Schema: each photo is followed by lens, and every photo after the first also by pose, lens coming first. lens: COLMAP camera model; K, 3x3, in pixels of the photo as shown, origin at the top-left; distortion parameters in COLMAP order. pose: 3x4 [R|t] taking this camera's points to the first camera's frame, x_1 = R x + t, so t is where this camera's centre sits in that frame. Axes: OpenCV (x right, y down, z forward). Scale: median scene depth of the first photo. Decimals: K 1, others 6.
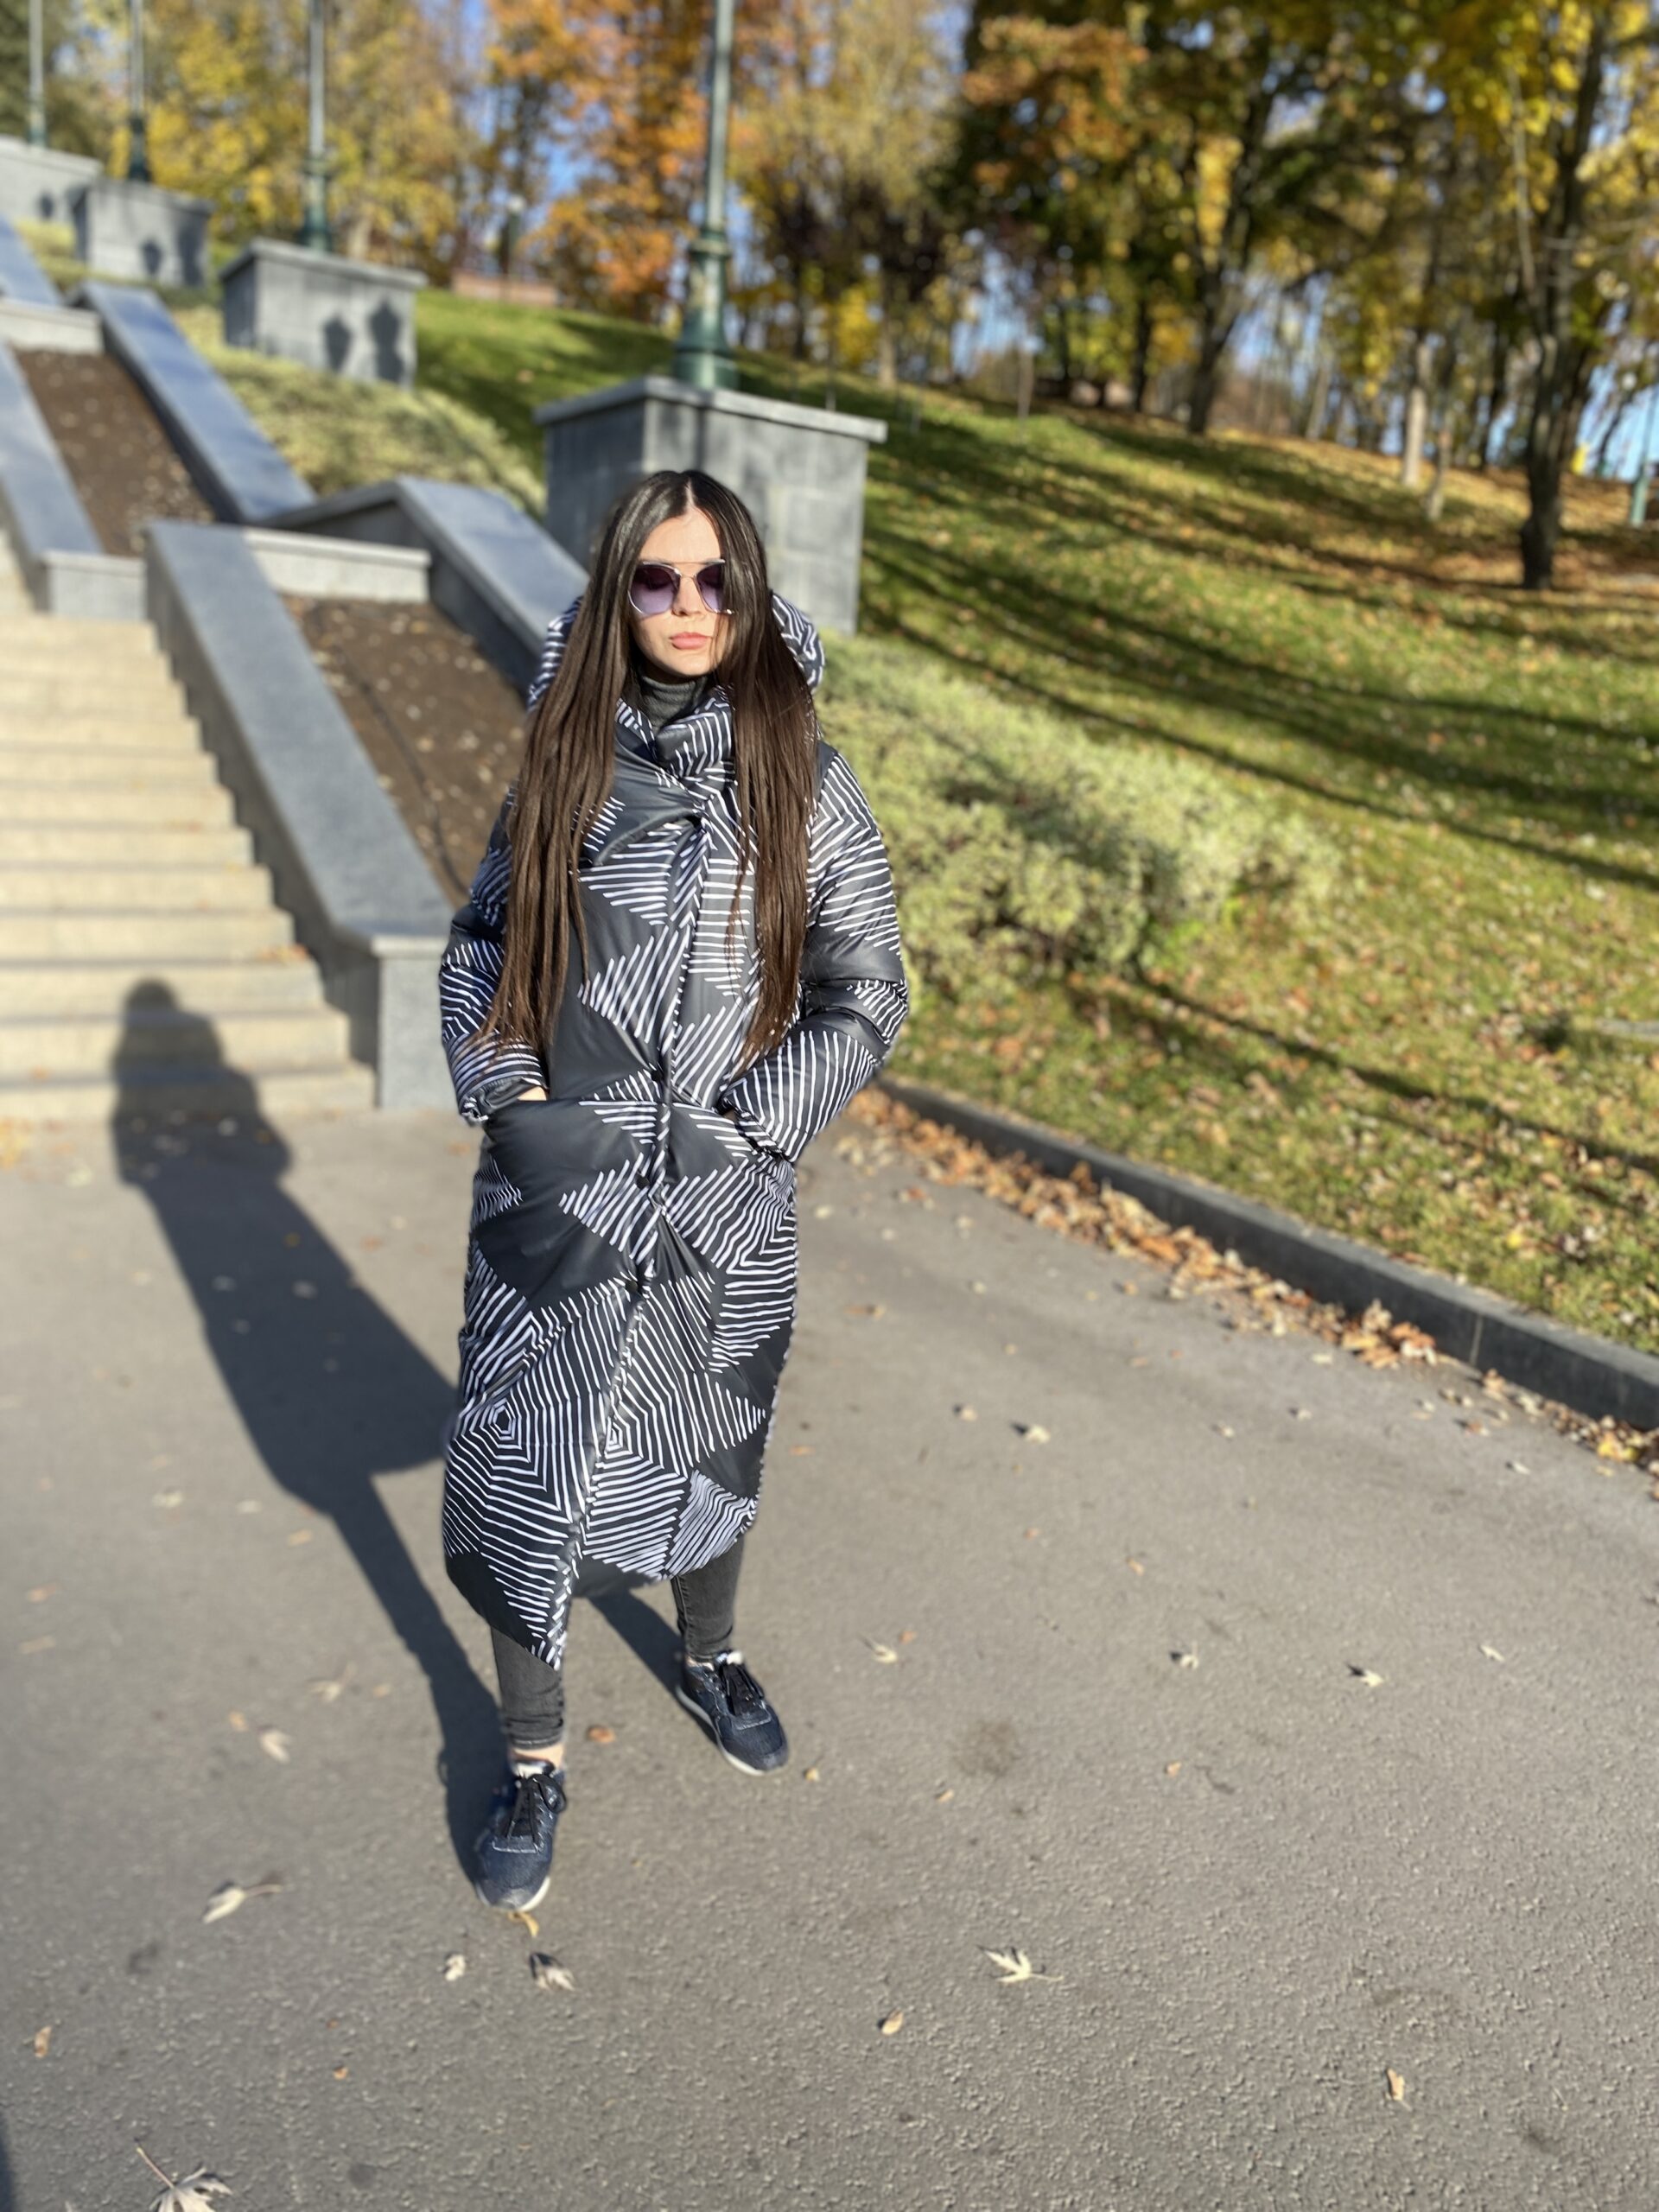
lens RADIAL K [[1679.2, 0, 811.8], [0, 1679.2, 1072.5], [0, 0, 1]] dist [0.055669, -0.003283]
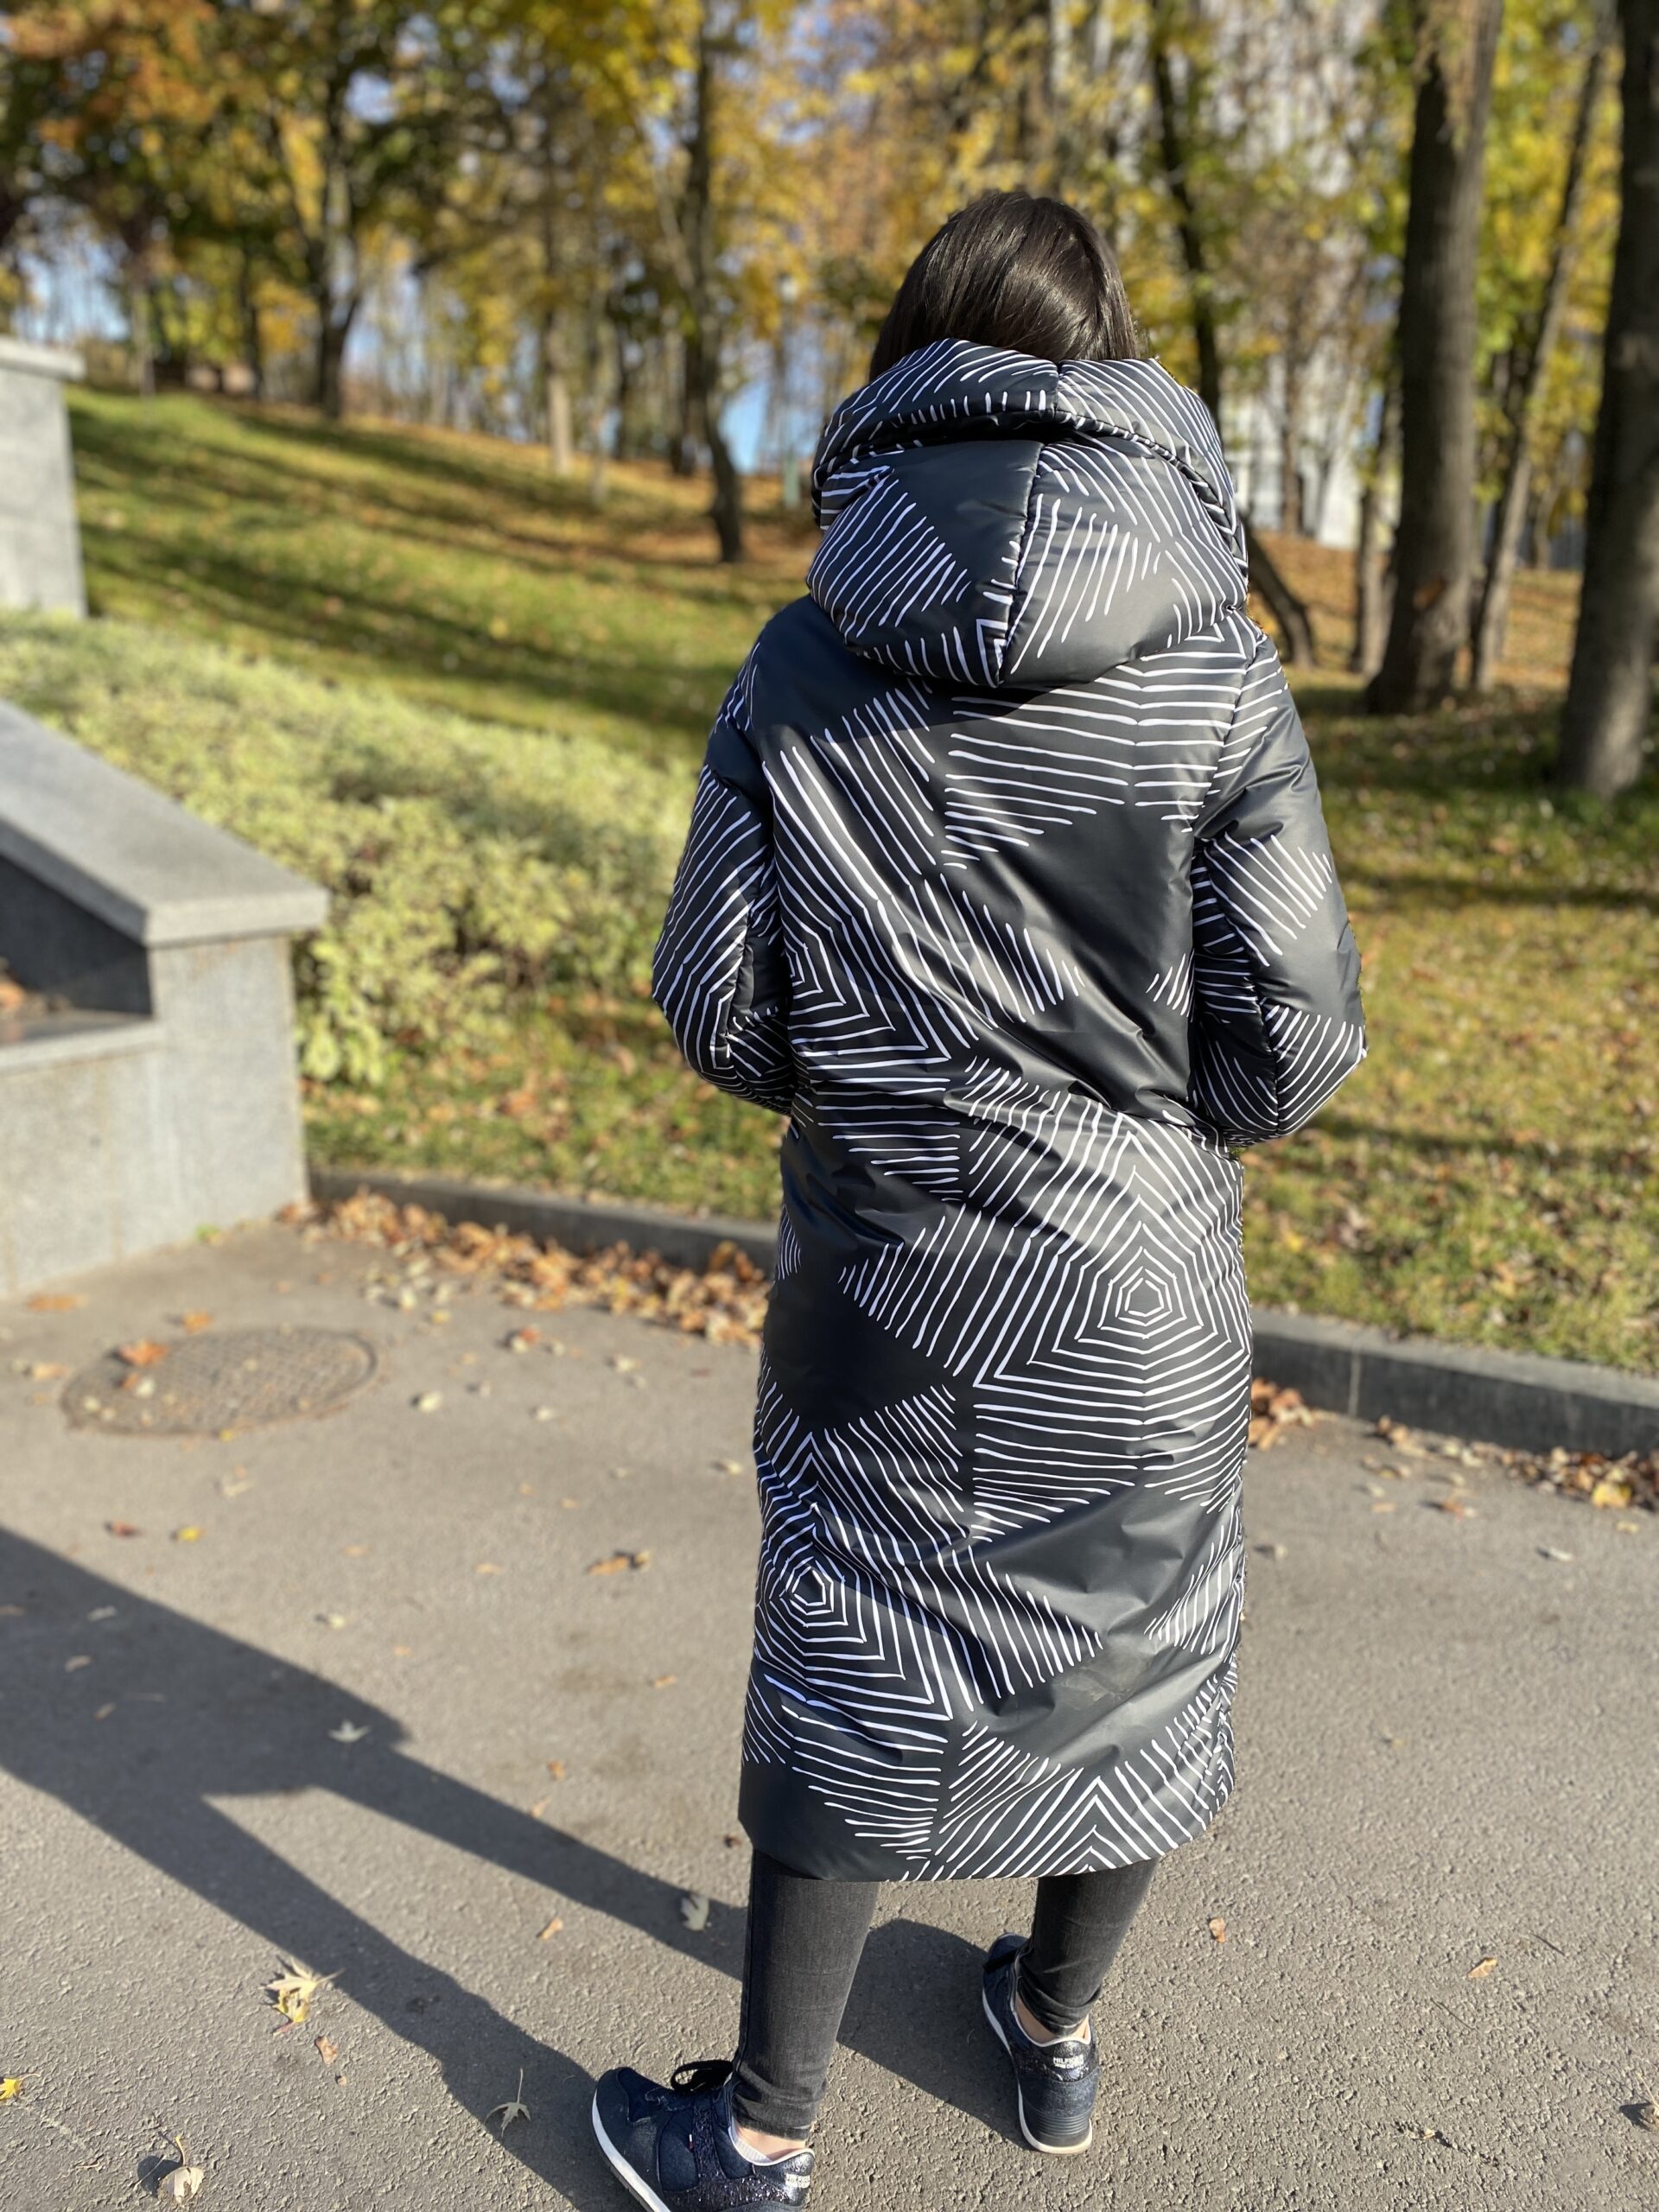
lens RADIAL K [[1701.6, 0, 767.8], [0, 1701.6, 1108.7], [0, 0, 1]] dist [0.005218, -0.002301]
pose [[0.894756, -0.166256, 0.414453, -0.101143], [0.159626, 0.985866, 0.050864, -0.033505], [-0.417052, 0.020646, 0.908648, 0.232978]]
